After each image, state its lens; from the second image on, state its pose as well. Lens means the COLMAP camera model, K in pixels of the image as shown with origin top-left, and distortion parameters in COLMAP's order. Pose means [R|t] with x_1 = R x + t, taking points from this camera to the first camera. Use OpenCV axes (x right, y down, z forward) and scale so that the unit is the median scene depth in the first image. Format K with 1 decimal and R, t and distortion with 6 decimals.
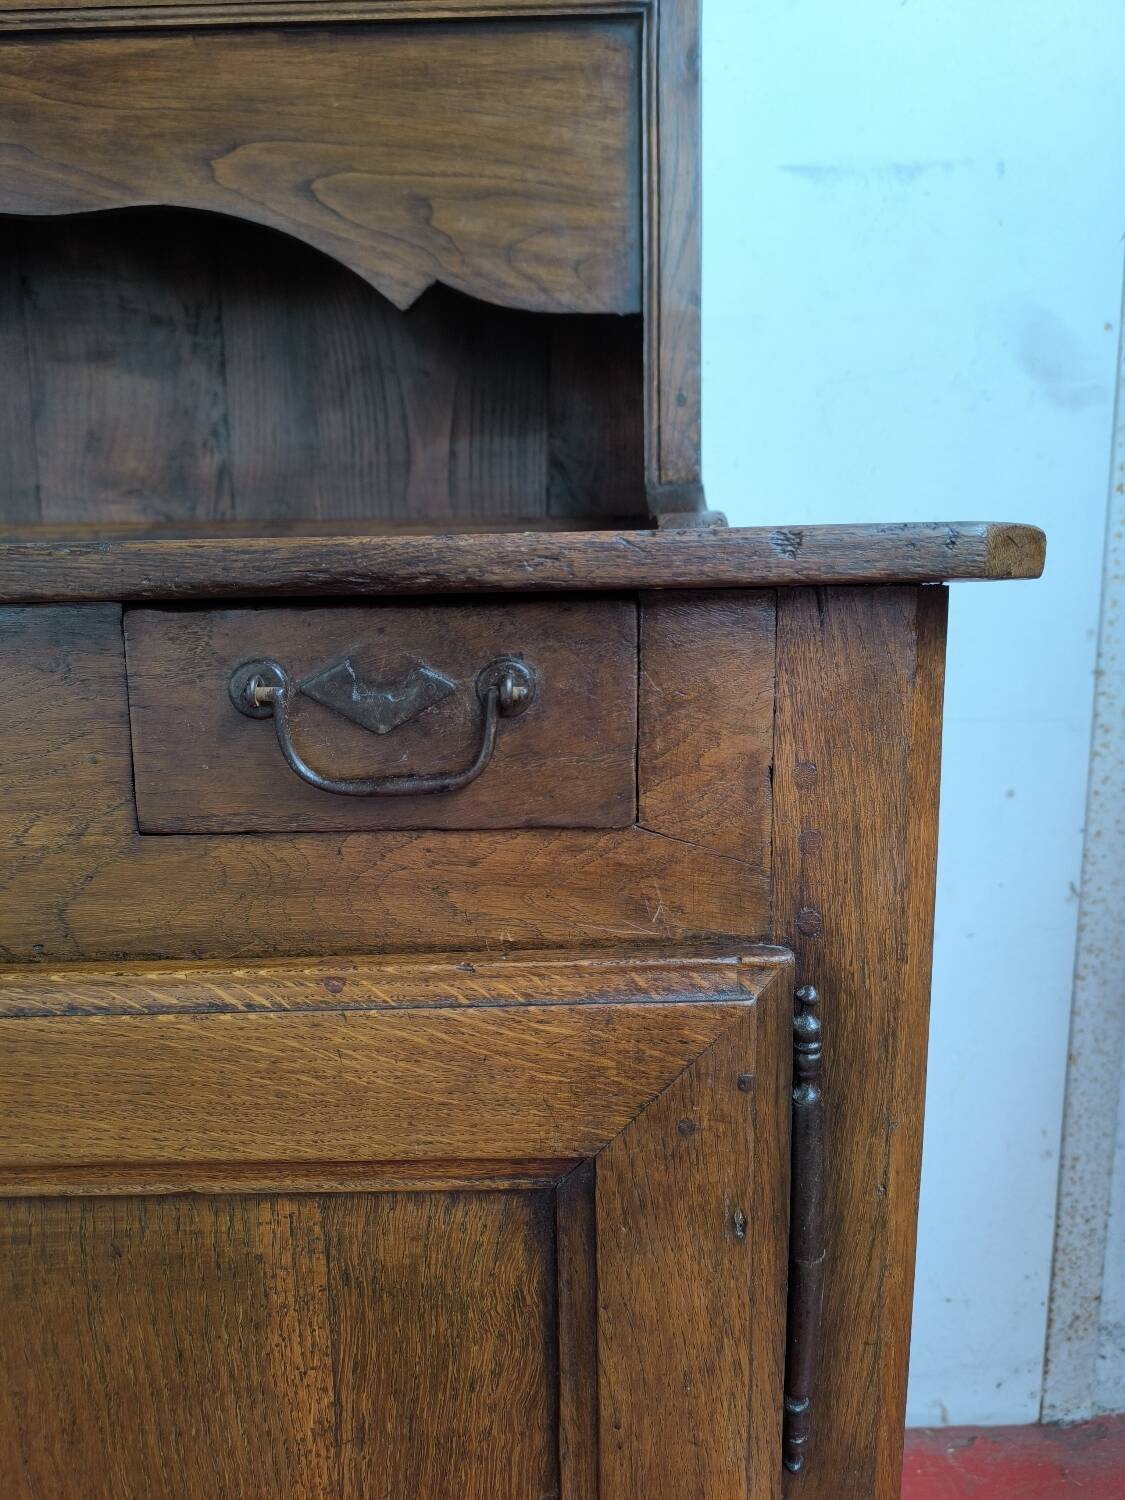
lens RADIAL K [[1039.5, 0, 558.0], [0, 1039.5, 753.5], [0, 0, 1]] dist [0.034050, -0.041205]
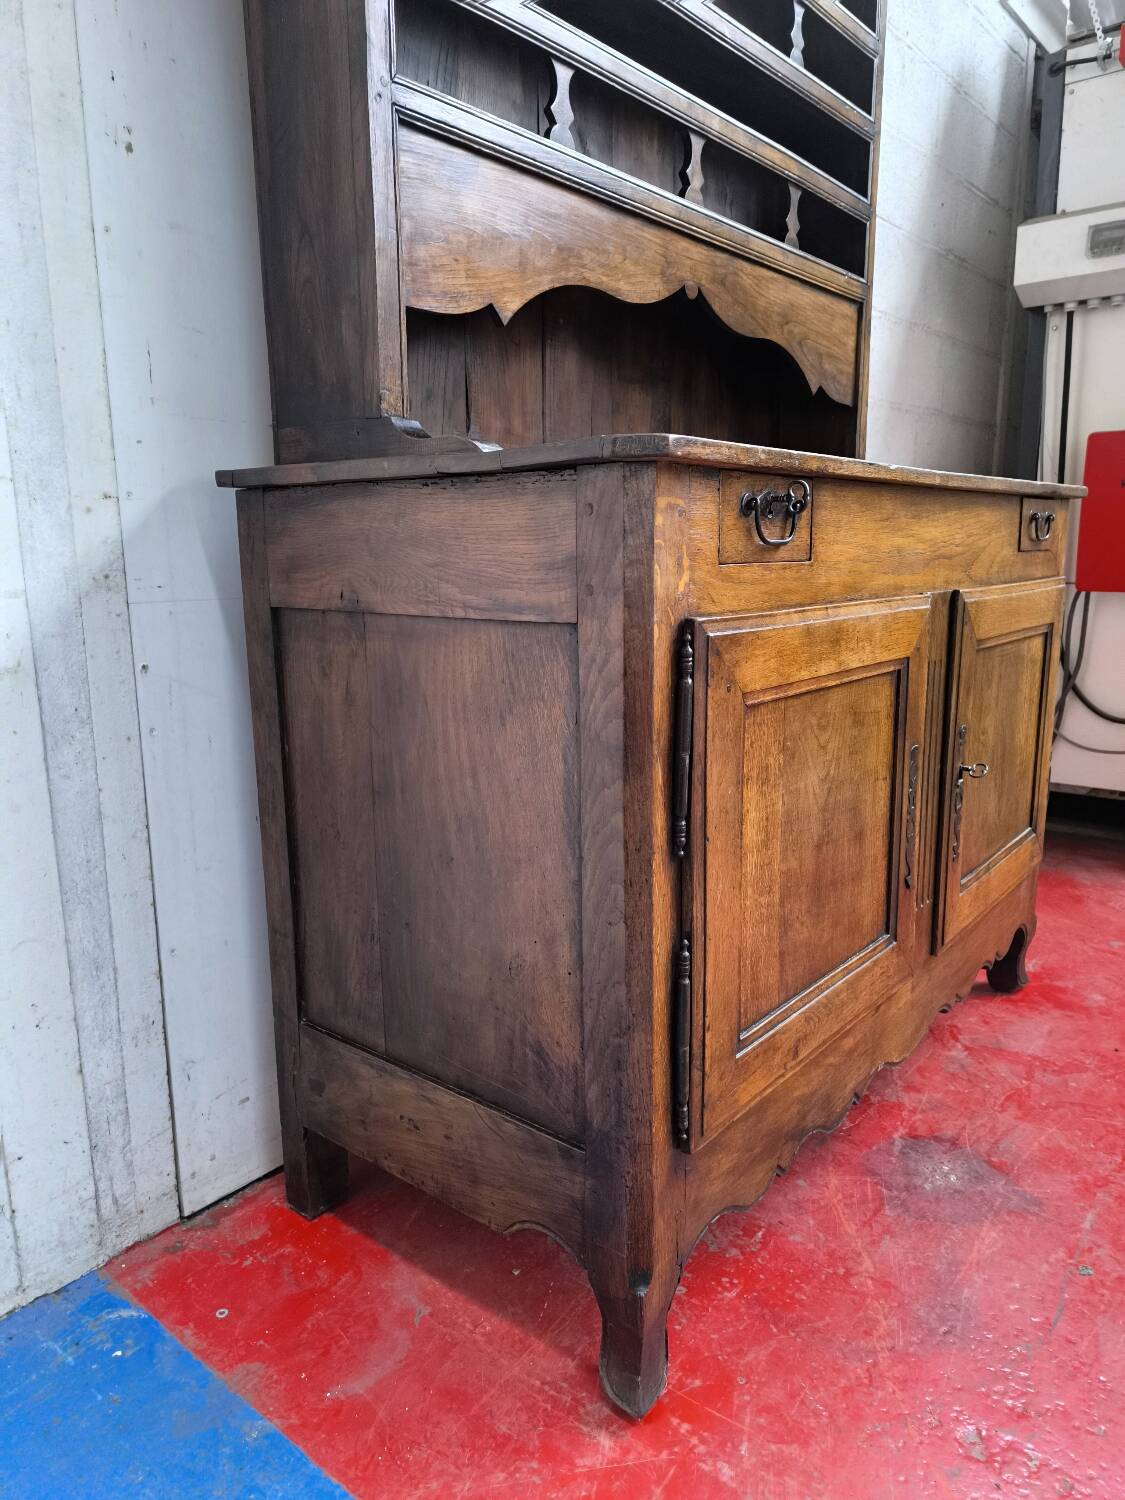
lens RADIAL K [[1039.5, 0, 577.0], [0, 1039.5, 759.2], [0, 0, 1]] dist [0.034050, -0.041205]
pose [[0.619438, -0.151448, 0.770299, -4.677488], [0.130711, 0.987416, 0.089024, 0.283583], [-0.774088, 0.045542, 0.631438, -0.244927]]
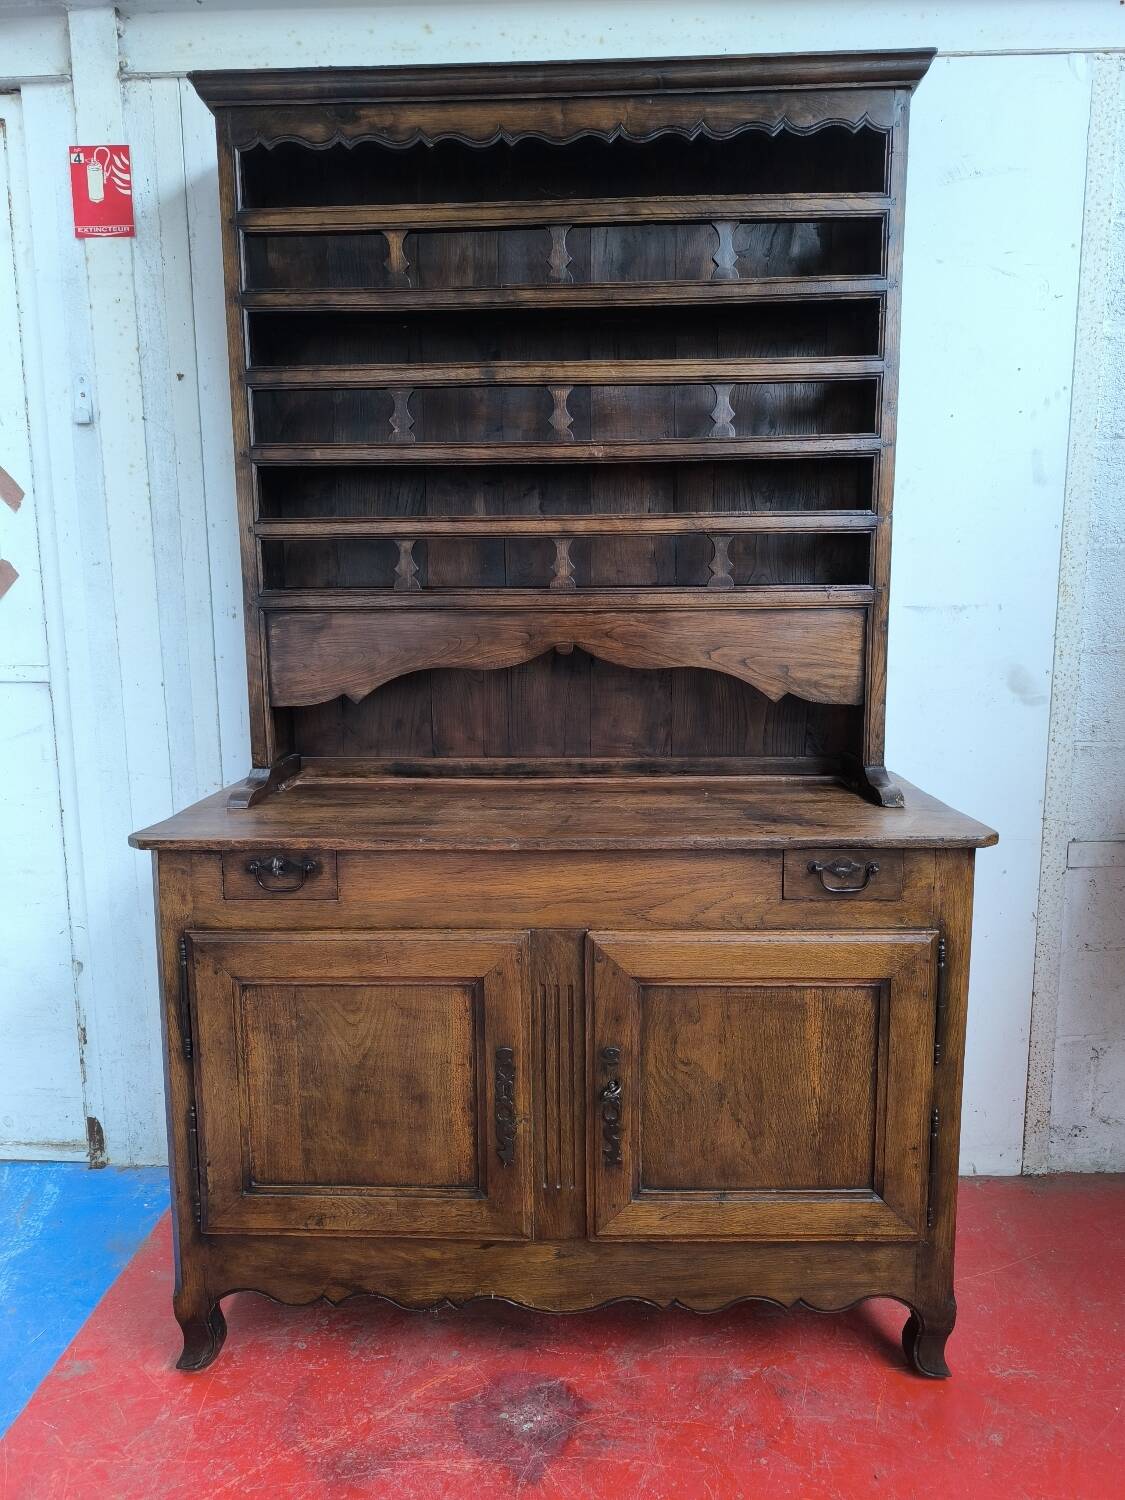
lens RADIAL K [[1039.5, 0, 563.8], [0, 1039.5, 756.4], [0, 0, 1]] dist [0.034050, -0.041205]
pose [[0.999765, 0.007463, -0.020365, -1.153725], [-0.007820, 0.999817, -0.017473, -0.406808], [0.020231, 0.017628, 0.999640, -3.114439]]
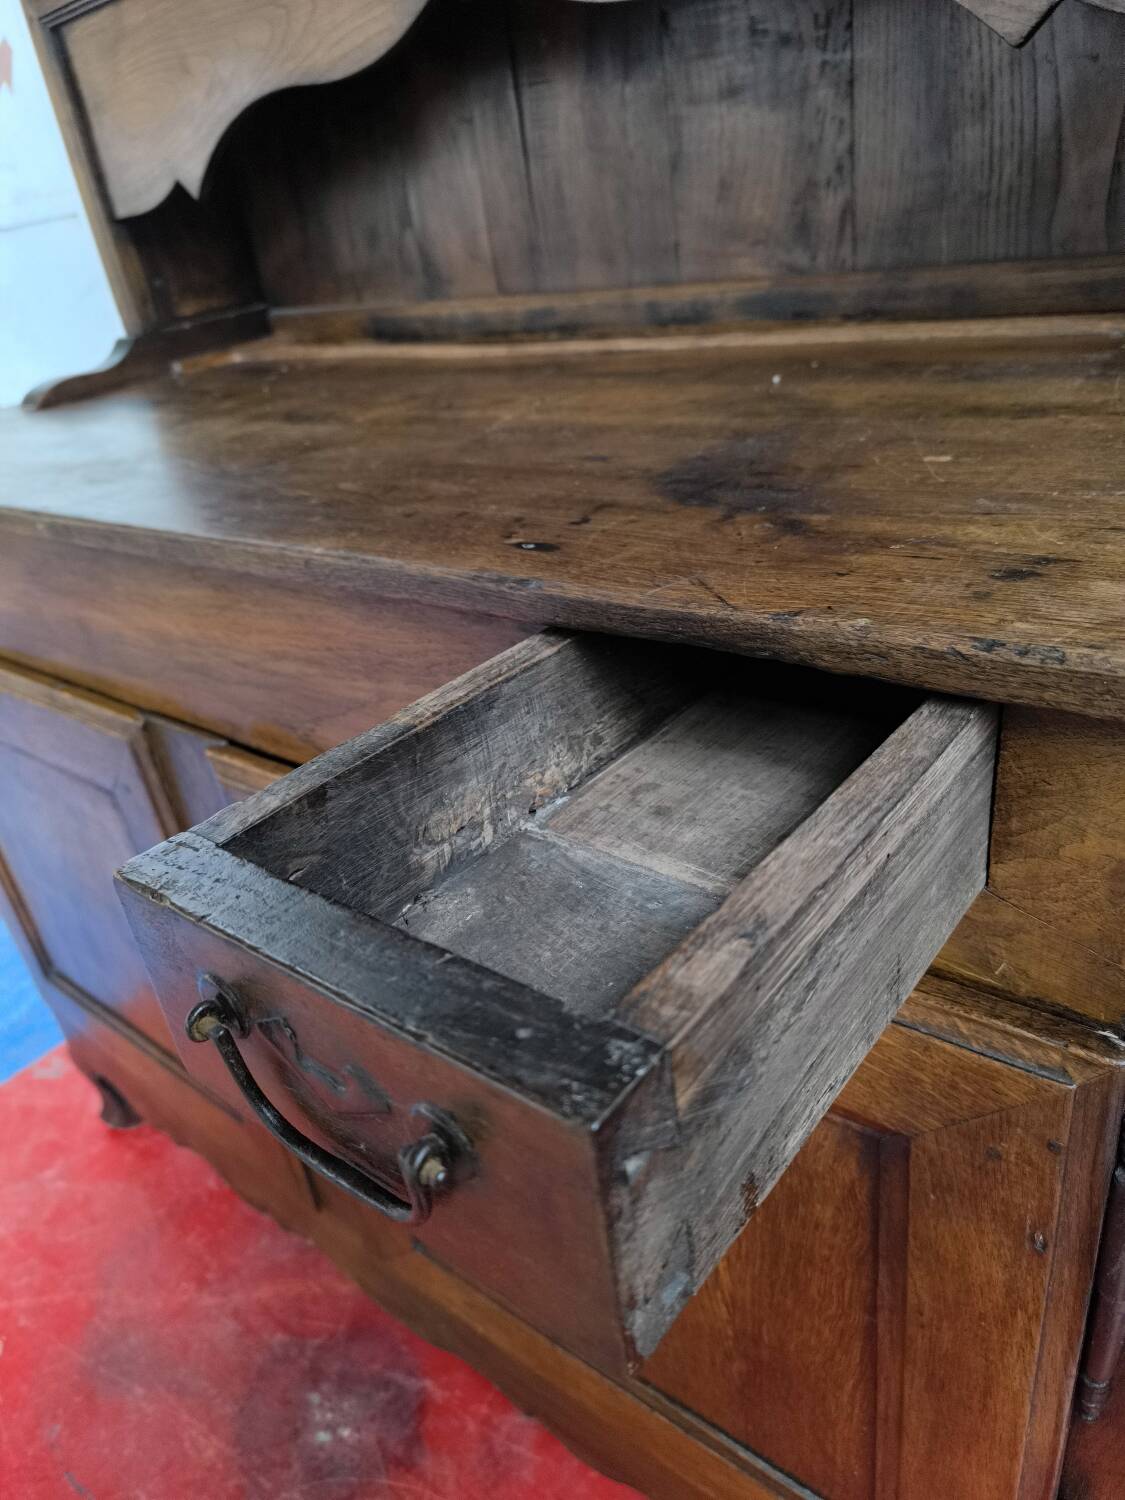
lens RADIAL K [[1039.5, 0, 570.8], [0, 1039.5, 763.6], [0, 0, 1]] dist [0.034050, -0.041205]
pose [[0.781697, 0.220356, -0.583433, 0.303426], [0.022114, 0.925118, 0.379036, -0.399961], [0.623267, -0.309193, 0.718288, 0.087426]]
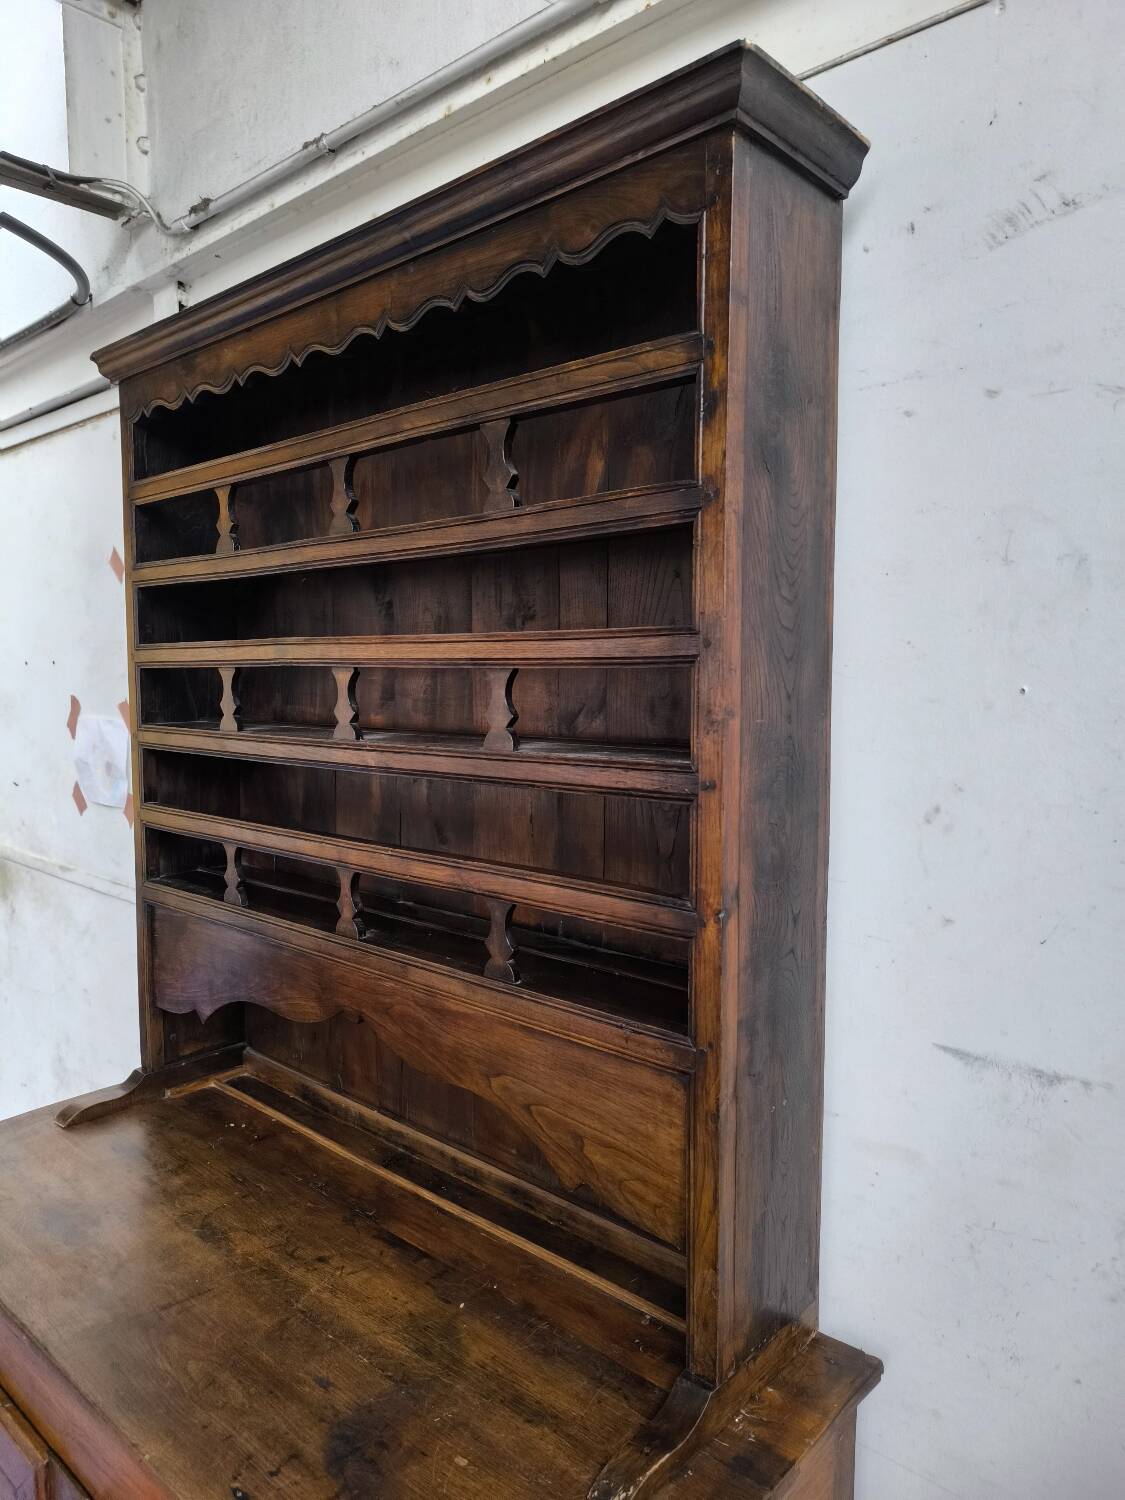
lens RADIAL K [[1037.5, 0, 554.1], [0, 1037.5, 749.1], [0, 0, 1]] dist [0.037540, -0.042186]
pose [[0.743907, 0.064006, -0.665210, 1.527875], [-0.120974, 0.991855, -0.039850, -1.835520], [0.657242, 0.110118, 0.745592, -0.518671]]
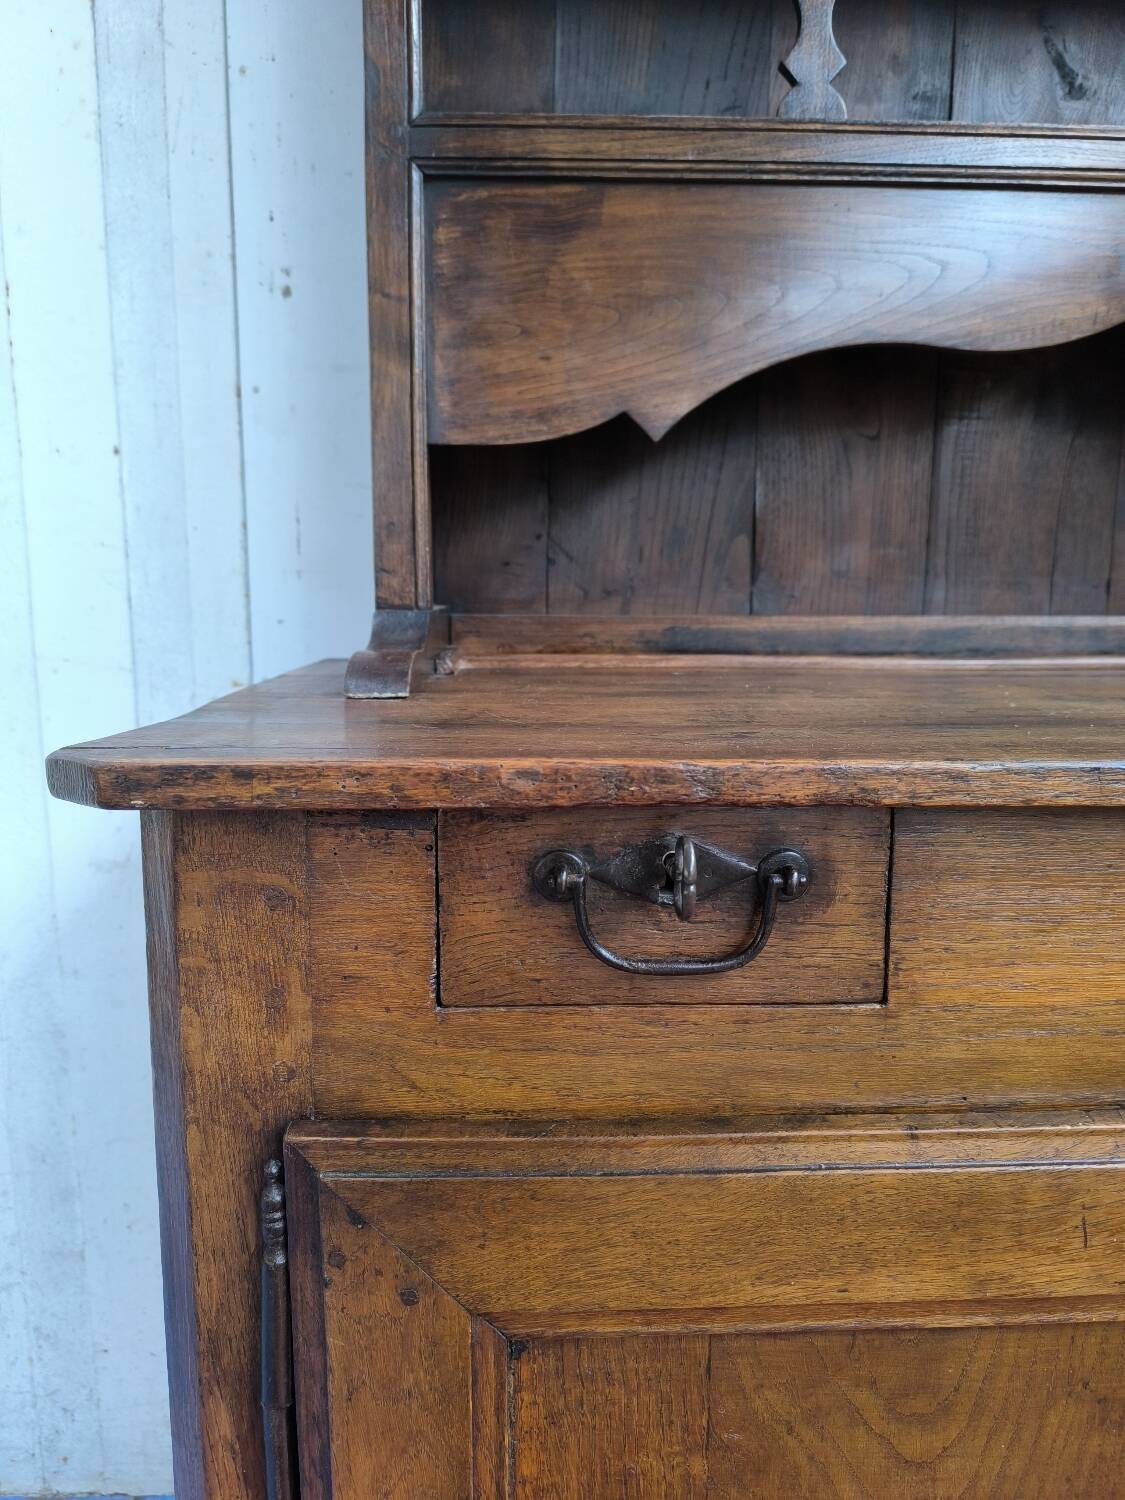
lens RADIAL K [[1039.5, 0, 563.3], [0, 1039.5, 748.9], [0, 0, 1]] dist [0.034050, -0.041205]
pose [[0.998342, 0.007642, 0.057047, -2.511447], [-0.006754, 0.999853, -0.015745, -0.145149], [-0.057159, 0.015334, 0.998247, -0.065661]]
